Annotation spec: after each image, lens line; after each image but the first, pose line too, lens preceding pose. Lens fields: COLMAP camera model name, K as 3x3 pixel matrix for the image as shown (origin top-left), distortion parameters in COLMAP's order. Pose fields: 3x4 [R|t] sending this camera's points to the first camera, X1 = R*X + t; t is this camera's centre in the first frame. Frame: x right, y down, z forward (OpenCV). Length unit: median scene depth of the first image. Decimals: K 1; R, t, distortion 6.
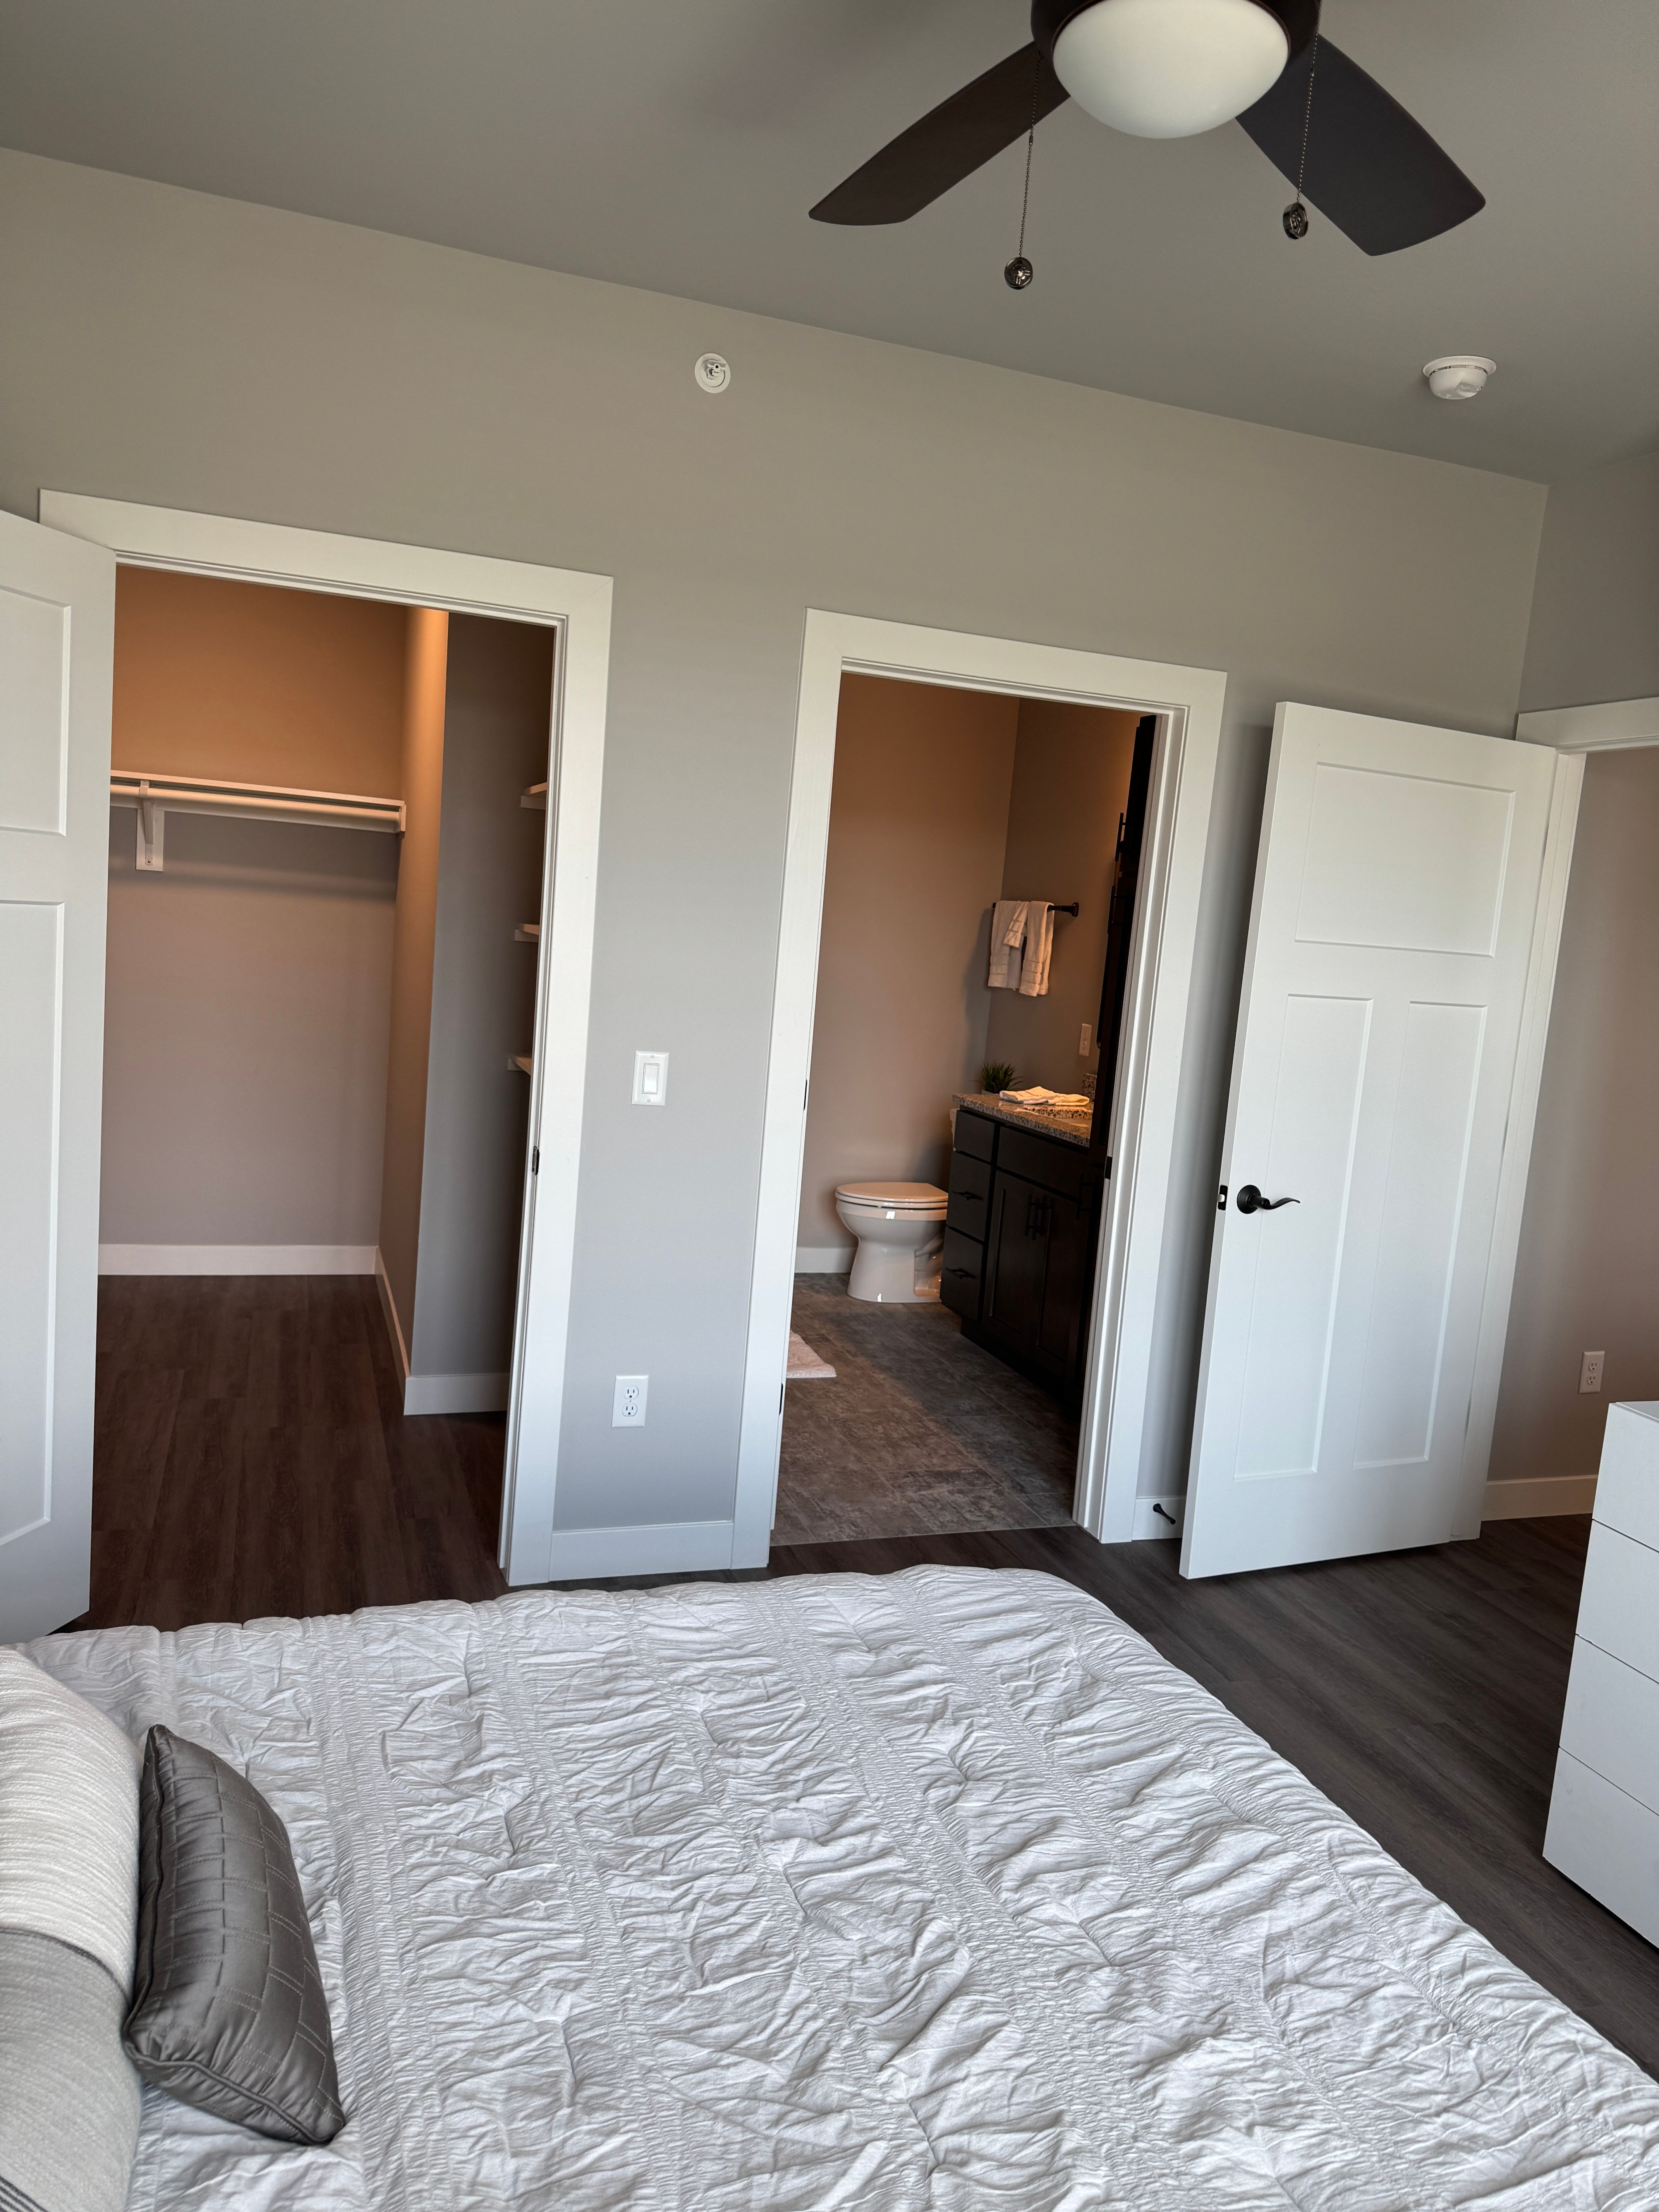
lens RADIAL K [[1549.1, 0, 828.8], [0, 1549.1, 1104.2], [0, 0, 1]] dist [0.007466, -0.009659]
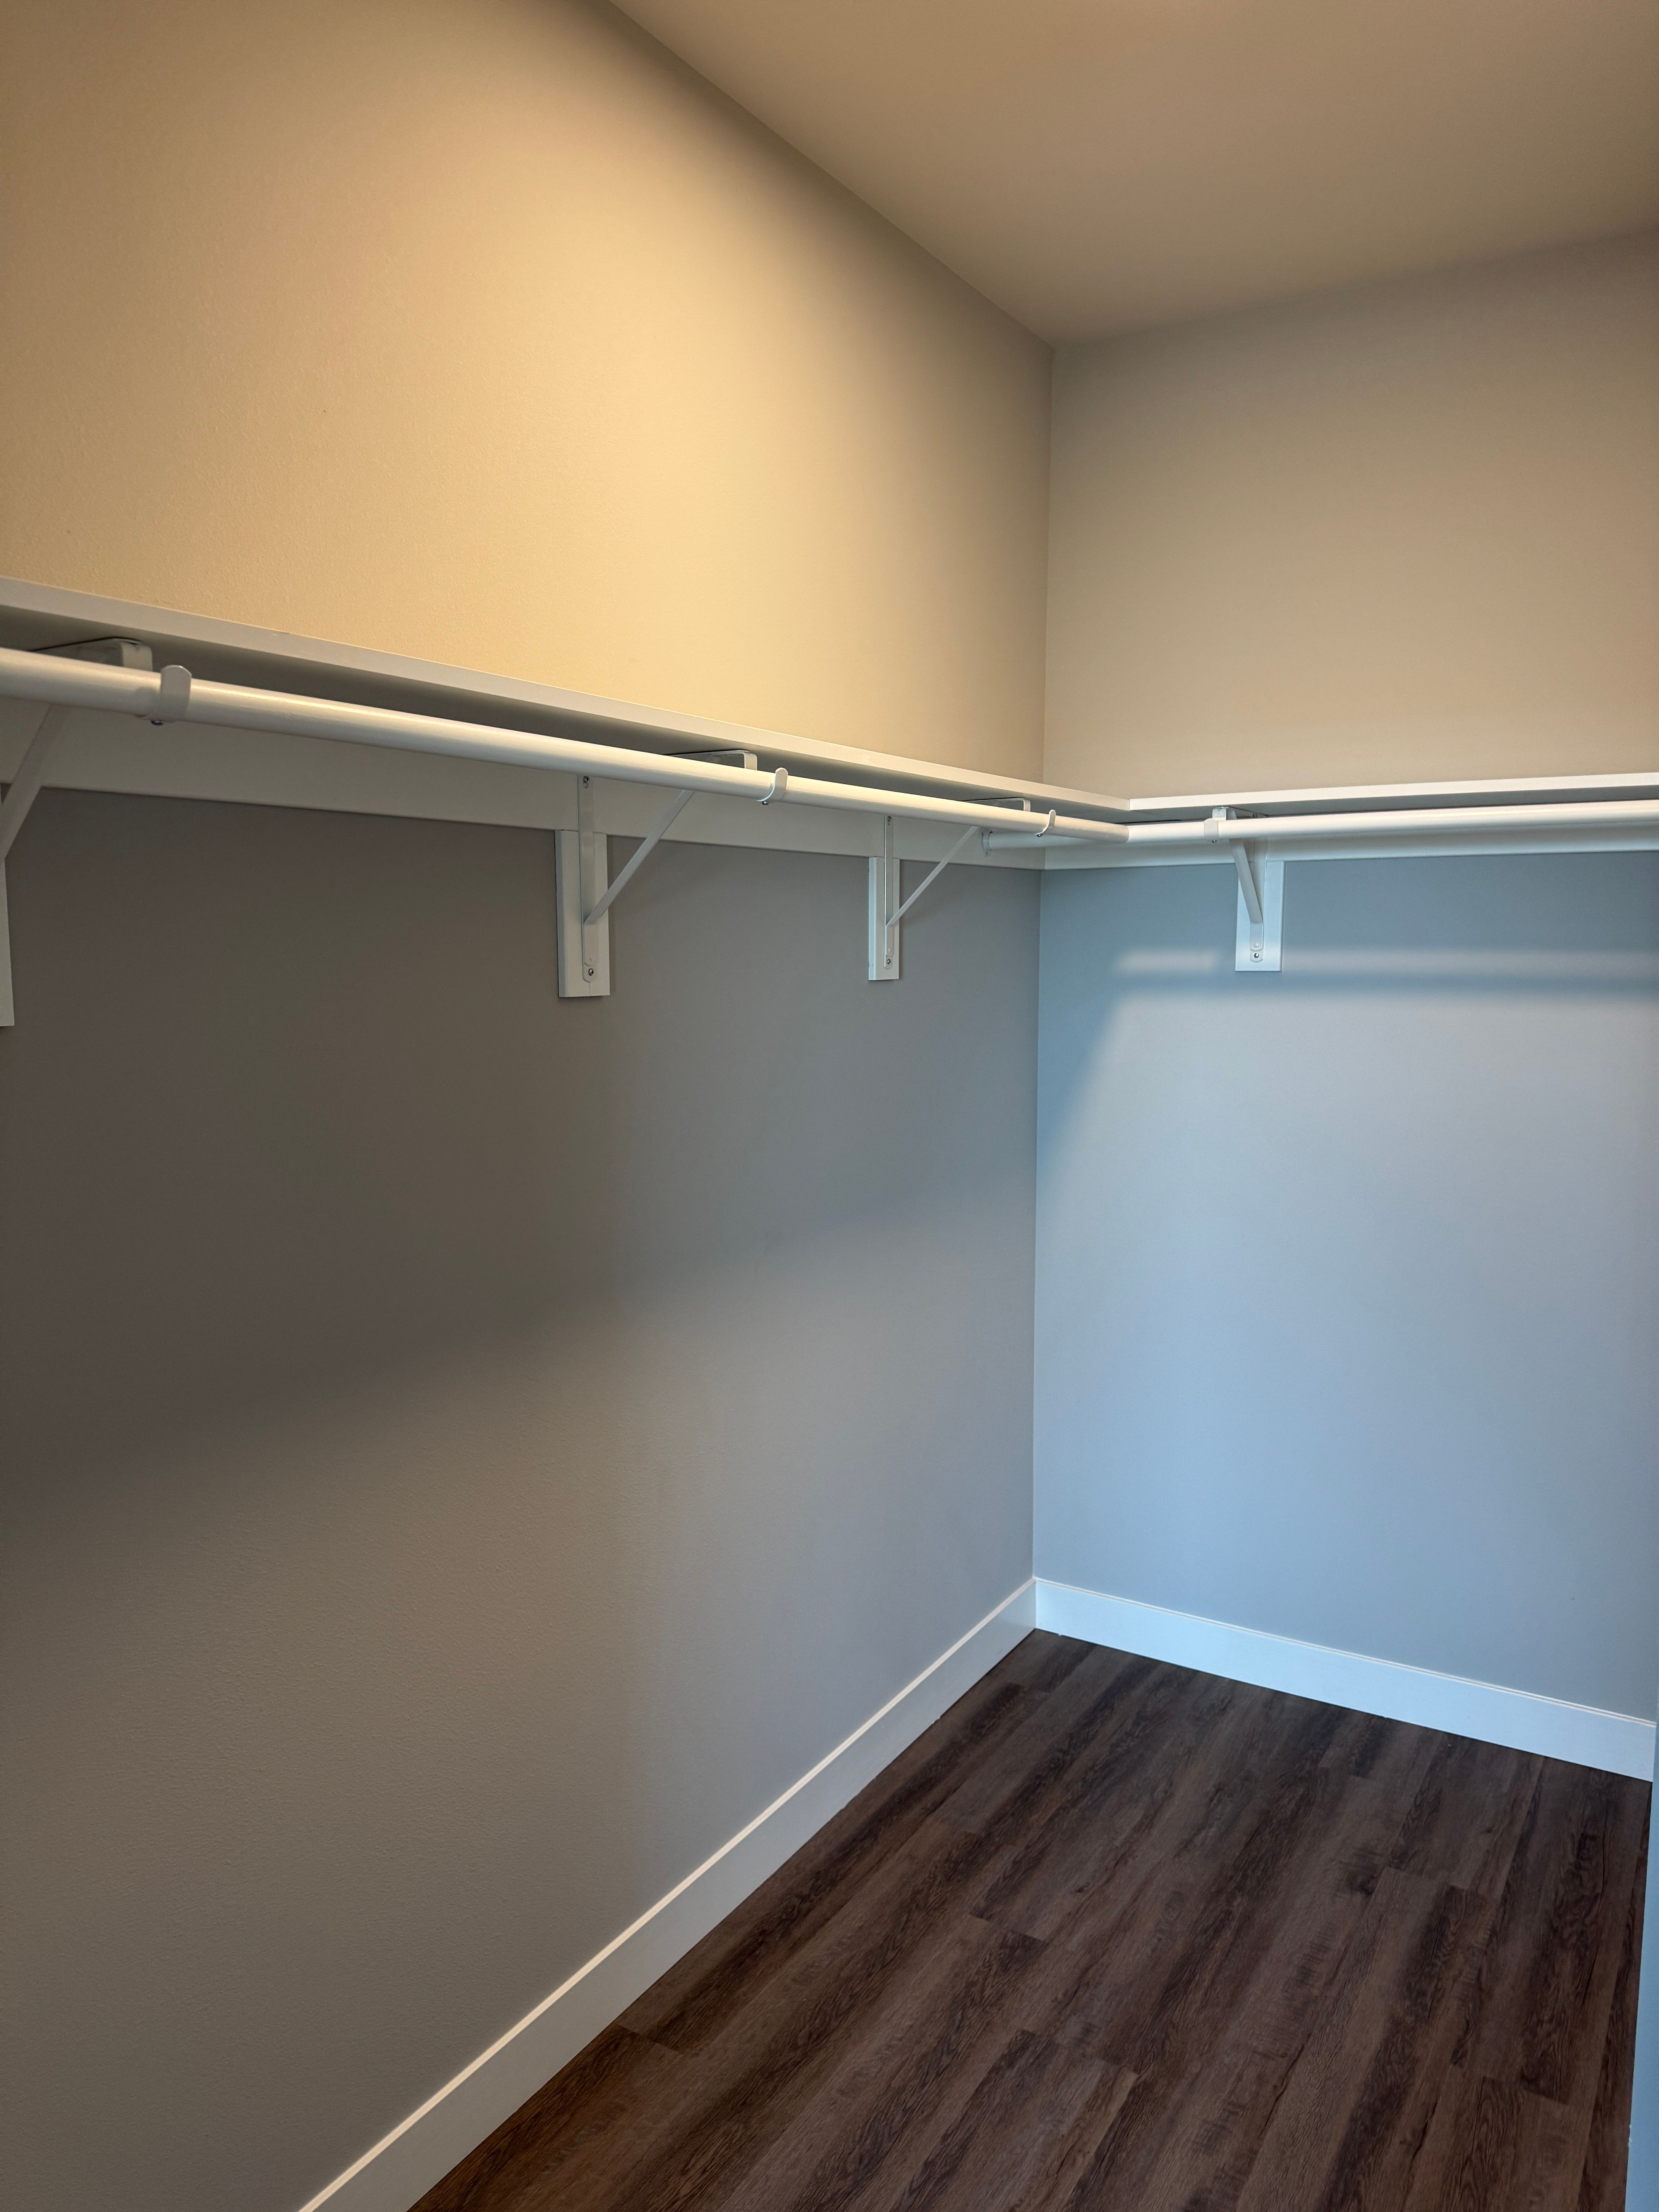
lens RADIAL K [[1557.3, 0, 822.7], [0, 1557.3, 1107.3], [0, 0, 1]] dist [-0.001105, -0.006126]
pose [[0.625794, 0.007837, -0.779949, -0.111634], [-0.036104, 0.999169, -0.018929, -0.095586], [0.779152, 0.040005, 0.625557, 0.593107]]
